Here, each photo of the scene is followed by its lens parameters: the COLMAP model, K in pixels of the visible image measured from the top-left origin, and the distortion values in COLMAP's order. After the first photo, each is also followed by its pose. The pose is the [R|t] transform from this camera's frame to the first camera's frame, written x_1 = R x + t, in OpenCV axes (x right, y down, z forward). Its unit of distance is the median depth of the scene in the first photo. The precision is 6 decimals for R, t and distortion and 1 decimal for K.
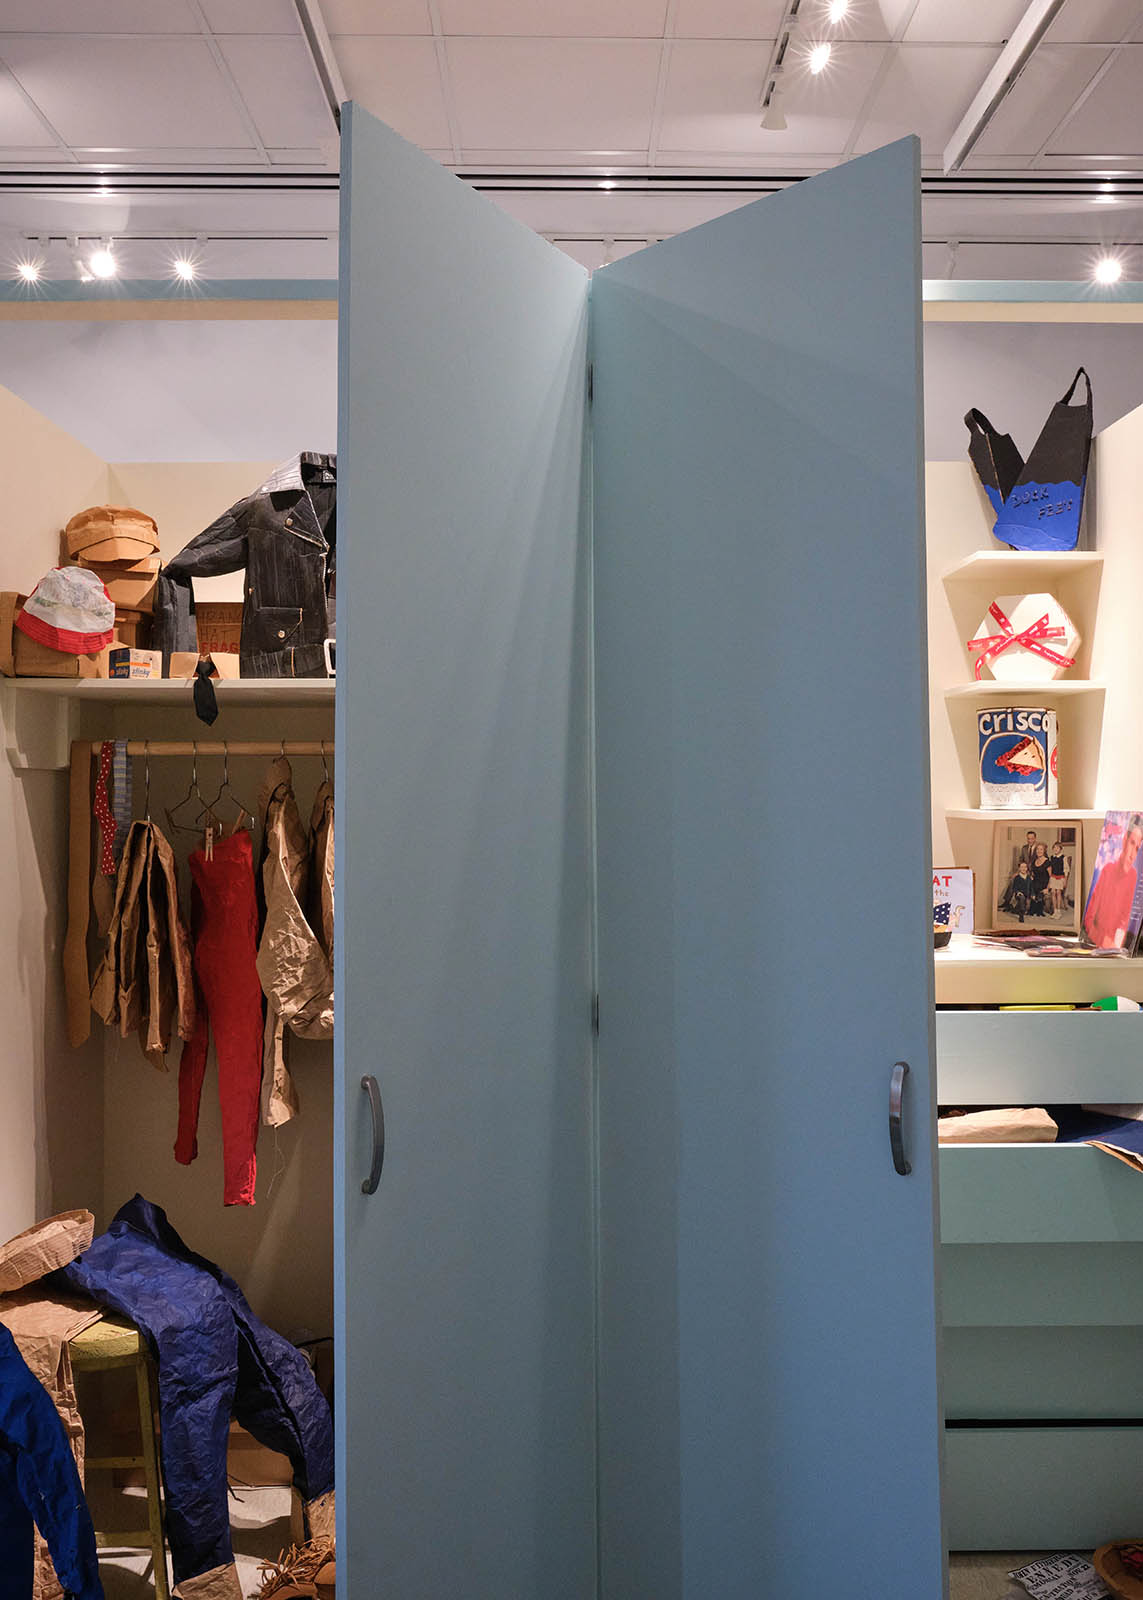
lens RADIAL K [[1277.9, 0, 589.4], [0, 1277.9, 763.0], [0, 0, 1]] dist [0.004771, 0.003537]
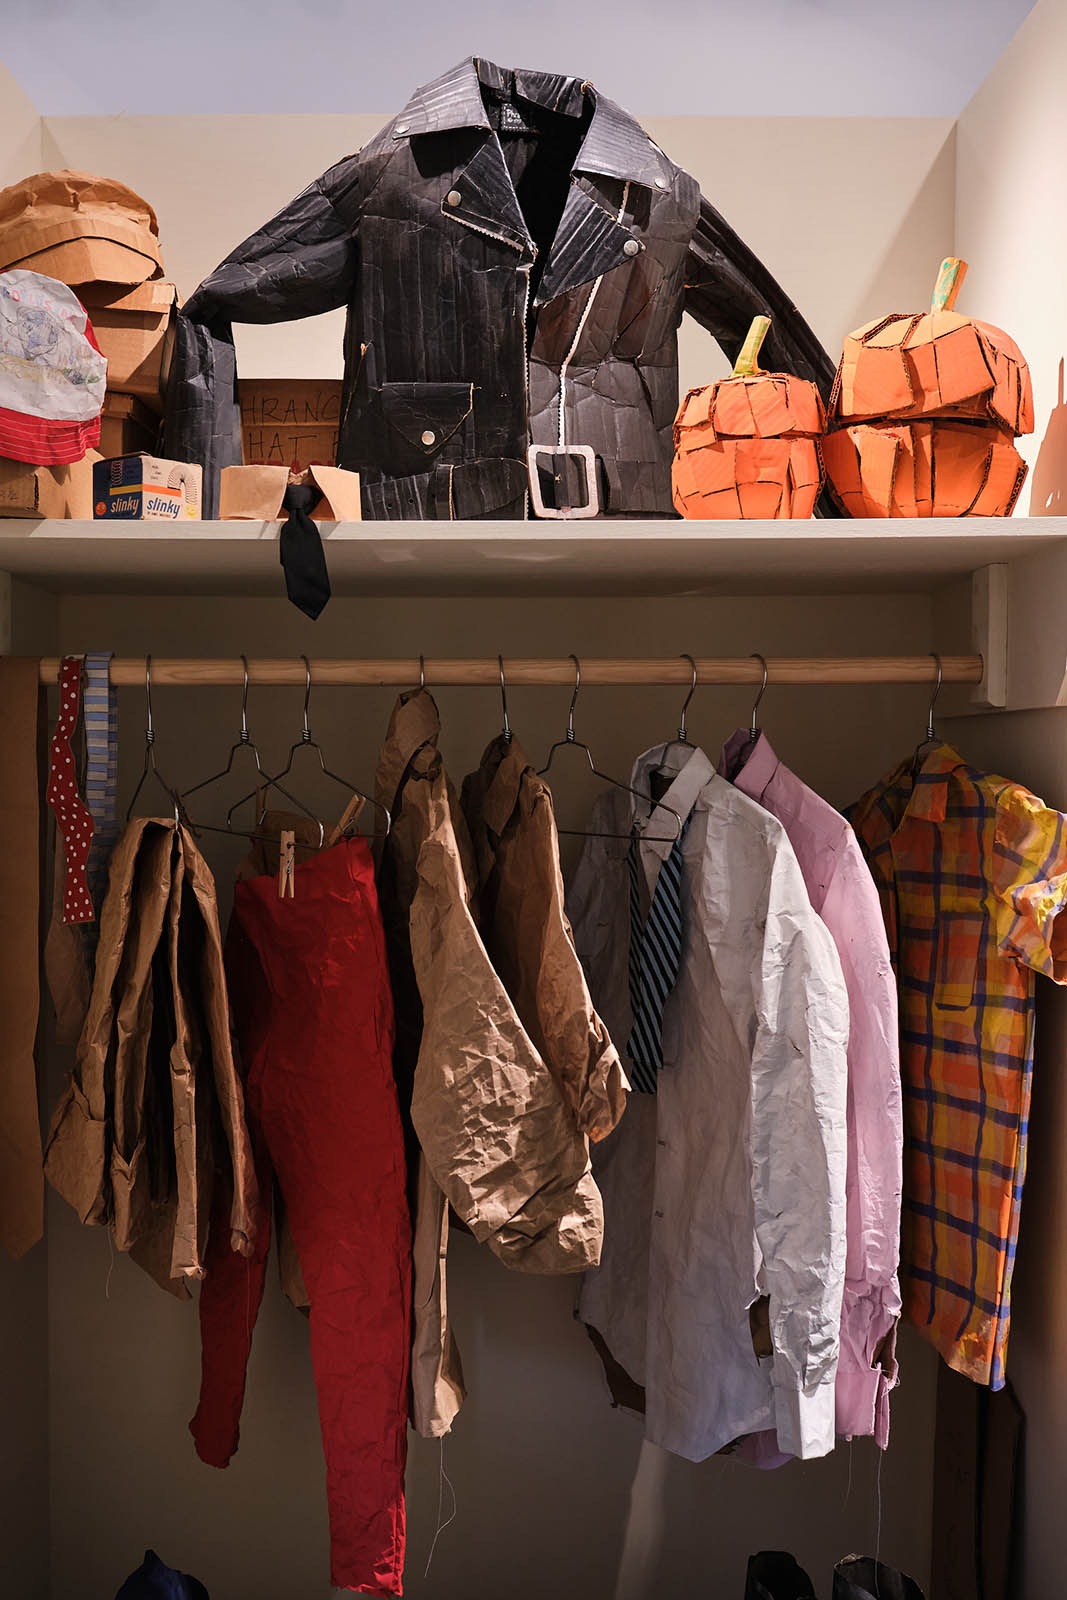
lens RADIAL K [[1627.0, 0, 532.6], [0, 1627.0, 802.0], [0, 0, 1]] dist [0.015653, 0.000000]
pose [[0.999900, -0.000635, 0.014125, -0.214073], [-0.000111, 0.998608, 0.052741, 0.006188], [-0.014139, -0.052738, 0.998508, 0.374099]]
